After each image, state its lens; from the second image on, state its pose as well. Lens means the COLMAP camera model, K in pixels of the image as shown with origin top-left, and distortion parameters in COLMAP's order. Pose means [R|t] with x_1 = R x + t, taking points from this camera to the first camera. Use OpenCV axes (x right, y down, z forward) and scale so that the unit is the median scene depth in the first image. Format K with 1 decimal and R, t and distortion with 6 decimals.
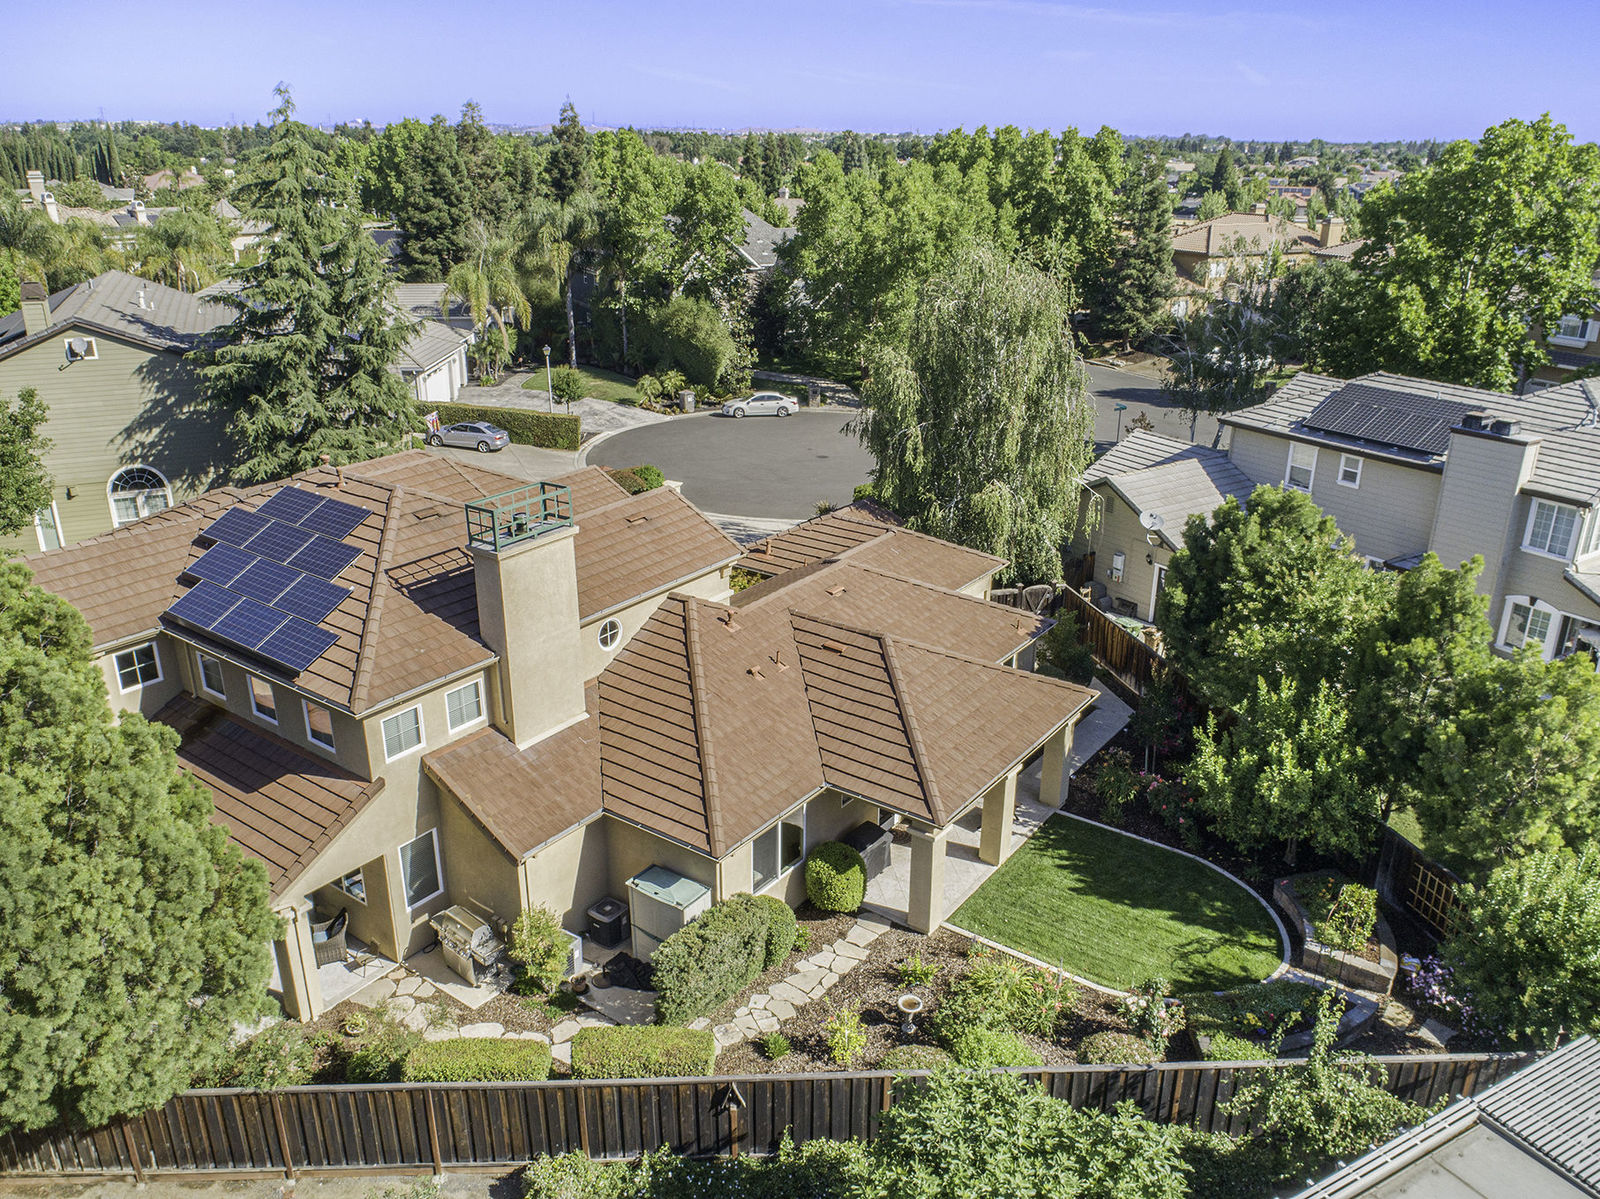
lens RADIAL K [[1209.8, 0, 800.0], [0, 1209.8, 599.5], [0, 0, 1]] dist [-0.017407, 0.000125]
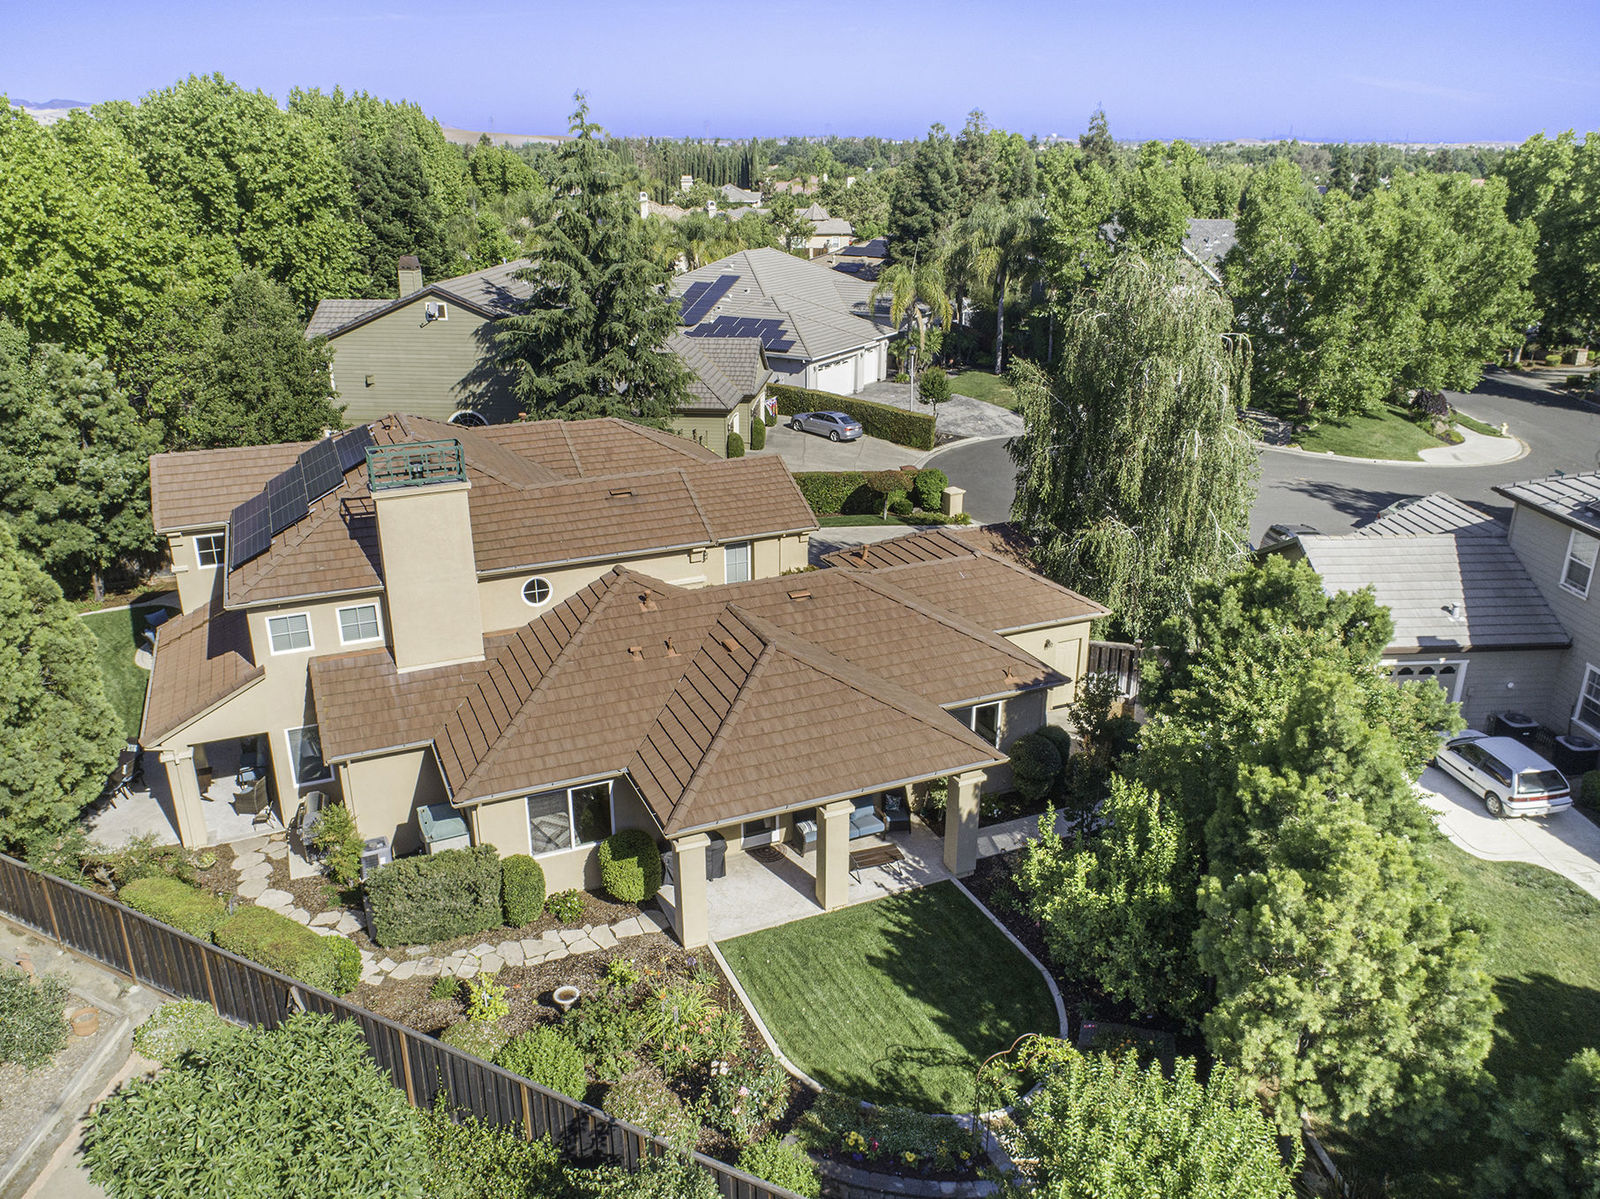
lens RADIAL K [[1209.8, 0, 800.0], [0, 1209.8, 599.5], [0, 0, 1]] dist [-0.017407, 0.000125]
pose [[0.865227, 0.171163, -0.471259, 0.337437], [-0.176055, 0.983790, 0.034082, -0.025695], [0.469453, 0.053479, 0.881336, 0.101914]]
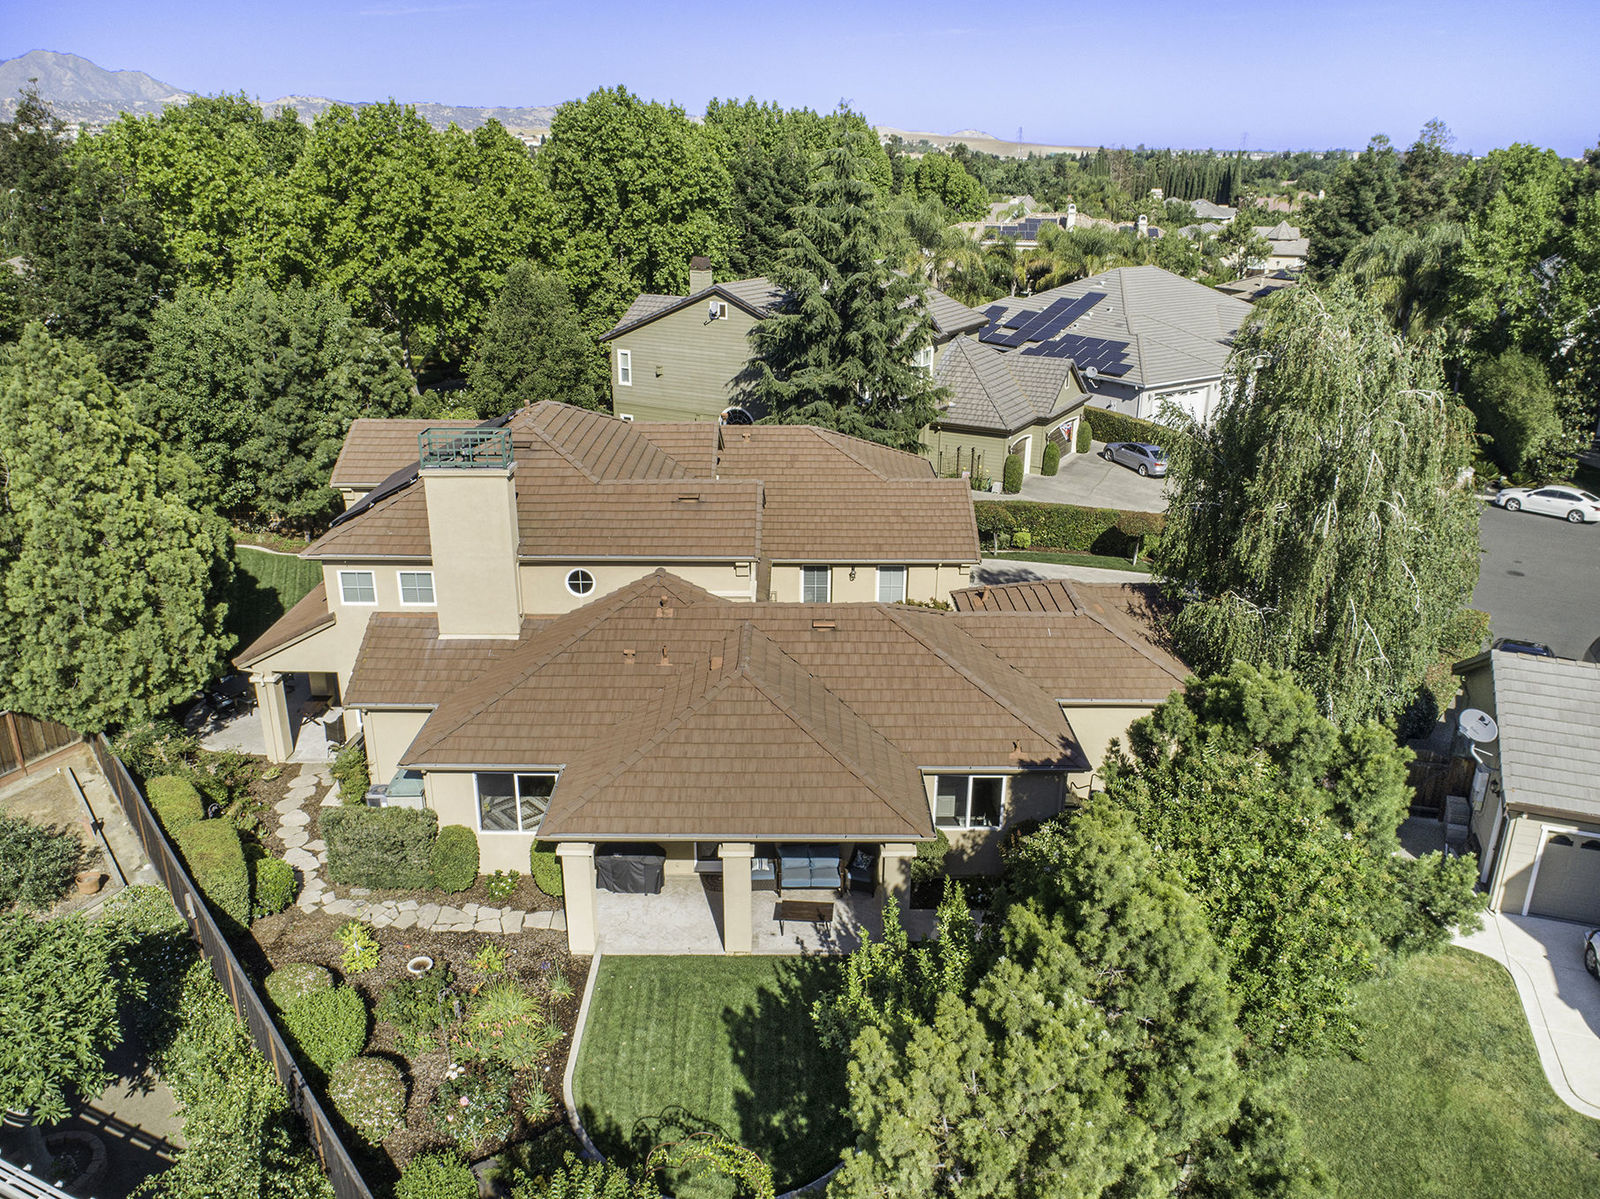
lens RADIAL K [[1209.8, 0, 800.0], [0, 1209.8, 599.5], [0, 0, 1]] dist [-0.017407, 0.000125]
pose [[0.593179, 0.277465, -0.755746, 0.492952], [-0.293784, 0.948600, 0.117681, -0.089519], [0.749553, 0.152220, 0.644204, 0.269513]]
